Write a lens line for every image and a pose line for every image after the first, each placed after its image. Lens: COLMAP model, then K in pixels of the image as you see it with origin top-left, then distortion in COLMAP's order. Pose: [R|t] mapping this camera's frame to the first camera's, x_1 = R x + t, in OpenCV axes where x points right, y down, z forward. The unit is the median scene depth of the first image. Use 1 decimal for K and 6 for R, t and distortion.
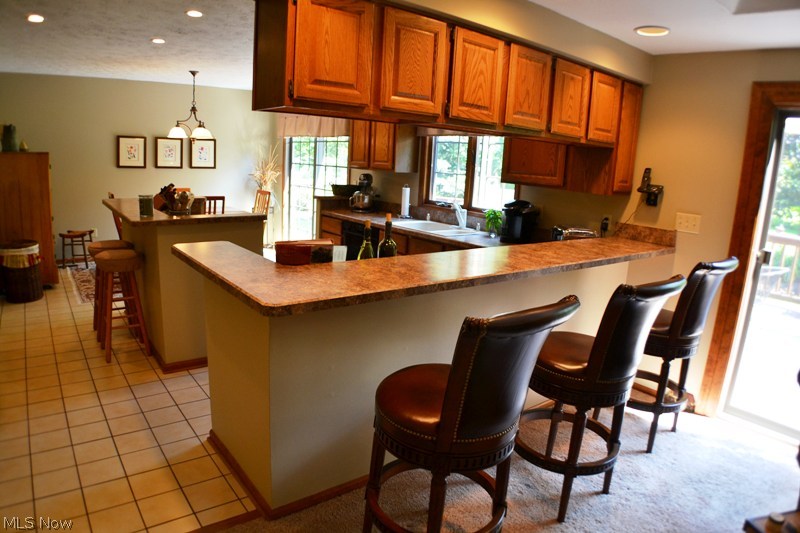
lens RADIAL K [[504.8, 0, 395.5], [0, 504.8, 271.4], [0, 0, 1]] dist [-0.169295, 0.045088]
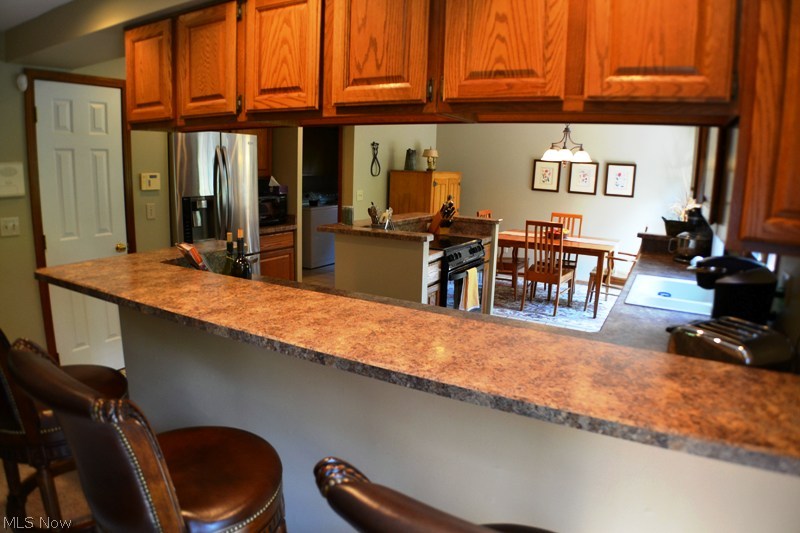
lens RADIAL K [[504.8, 0, 395.5], [0, 504.8, 271.4], [0, 0, 1]] dist [-0.169295, 0.045088]
pose [[0.386558, 0.145384, -0.910734, 0.350189], [-0.207666, 0.975859, 0.067637, -0.060631], [0.898581, 0.162983, 0.407417, 0.344479]]
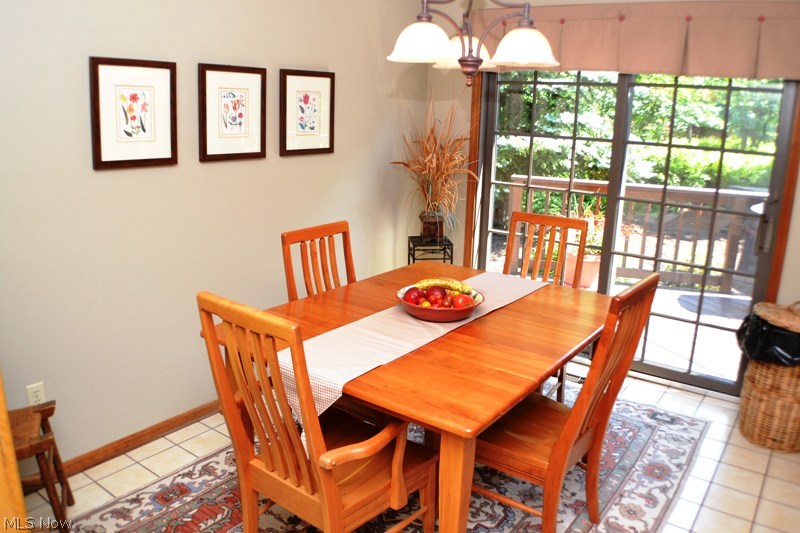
lens RADIAL K [[649.8, 0, 400.0], [0, 649.8, 266.5], [0, 0, 1]] dist [-0.097381, 0.000151]
pose [[0.962753, -0.090341, 0.254844, -0.558218], [0.078594, 0.995337, 0.055926, -0.181191], [-0.258709, -0.033814, 0.965363, 0.625117]]
